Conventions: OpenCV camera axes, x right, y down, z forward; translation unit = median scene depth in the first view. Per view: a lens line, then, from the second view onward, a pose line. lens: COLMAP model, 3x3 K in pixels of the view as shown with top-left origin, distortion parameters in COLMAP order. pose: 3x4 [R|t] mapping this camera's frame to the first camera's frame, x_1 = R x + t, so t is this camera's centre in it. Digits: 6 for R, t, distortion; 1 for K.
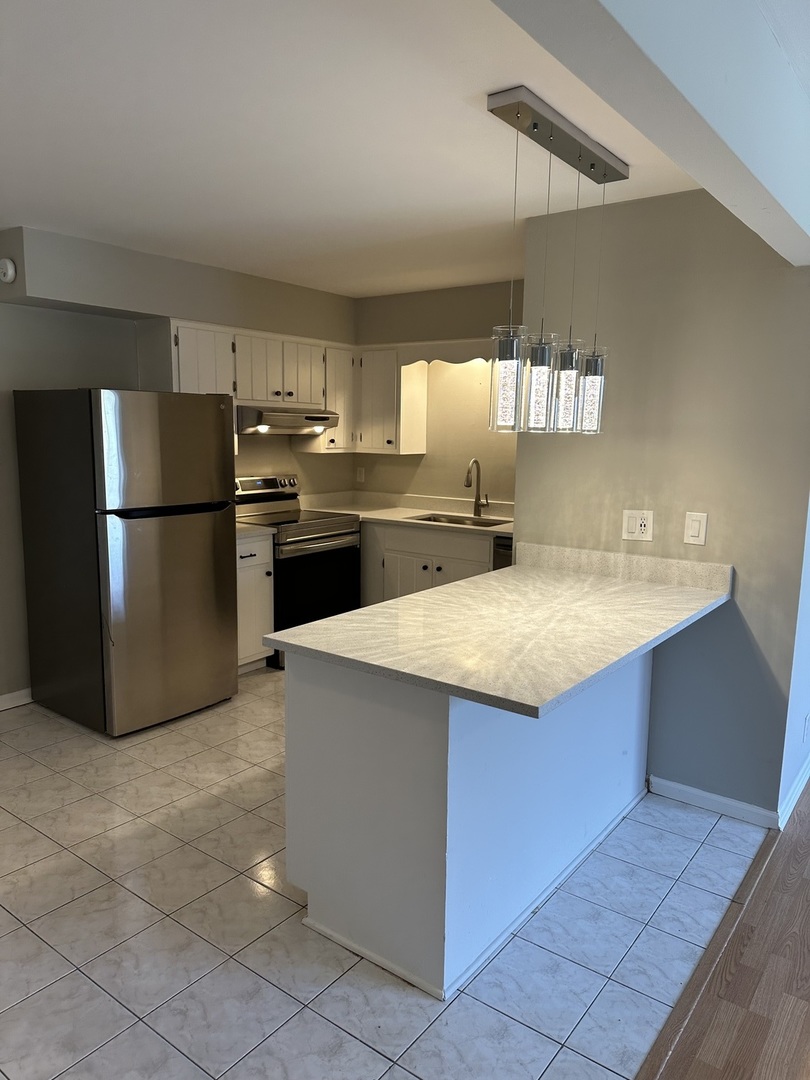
lens RADIAL K [[761.4, 0, 399.4], [0, 761.4, 546.3], [0, 0, 1]] dist [0.042582, -0.050646]
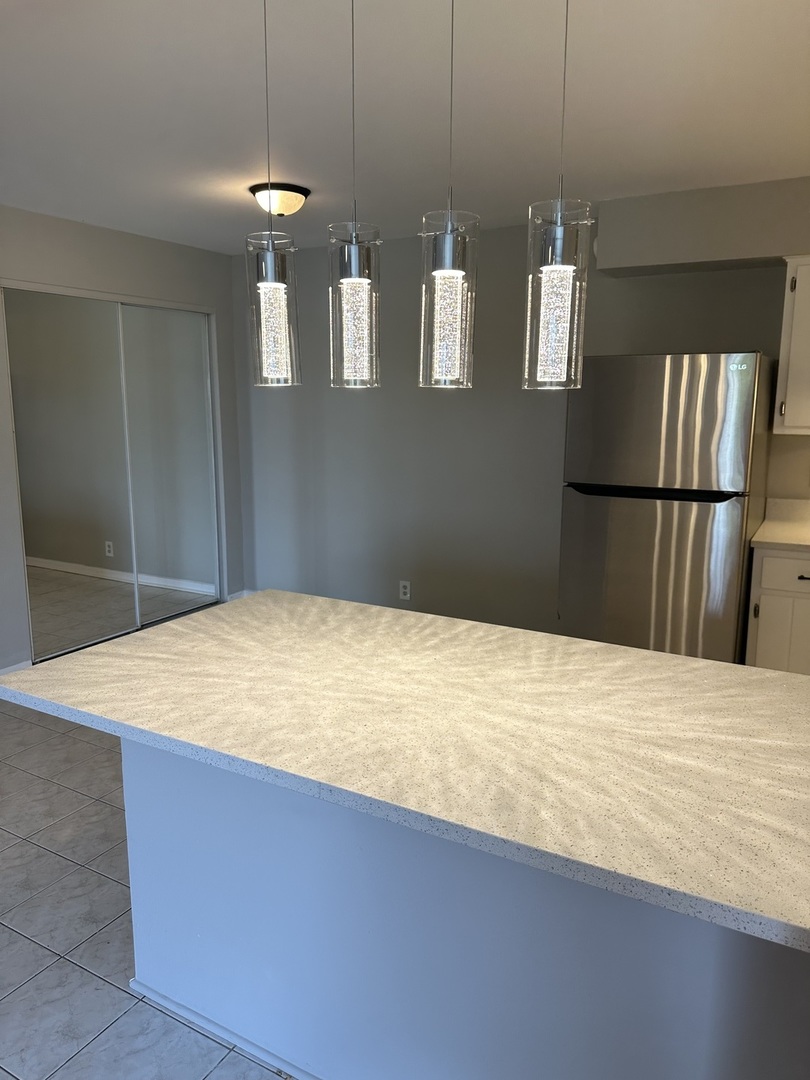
lens RADIAL K [[761.4, 0, 408.5], [0, 761.4, 535.5], [0, 0, 1]] dist [0.042582, -0.050646]
pose [[0.136057, 0.162113, -0.977347, 0.632045], [-0.156761, 0.977616, 0.140335, -0.097080], [0.978220, 0.134116, 0.158424, 0.740681]]
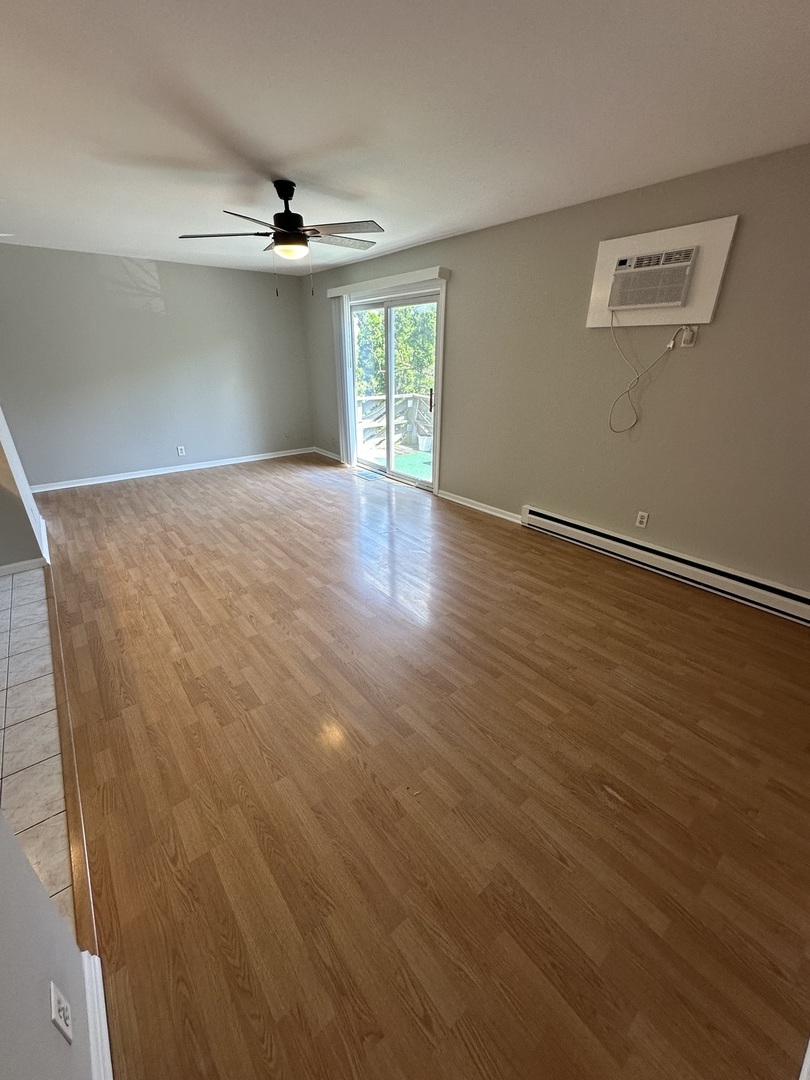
lens RADIAL K [[429.5, 0, 409.8], [0, 429.5, 541.7], [0, 0, 1]] dist [-0.003365, 0.000557]
pose [[0.236127, -0.412783, 0.879690, -0.209793], [0.152020, 0.909835, 0.386123, 0.034648], [-0.959757, 0.042556, 0.277588, -0.172126]]
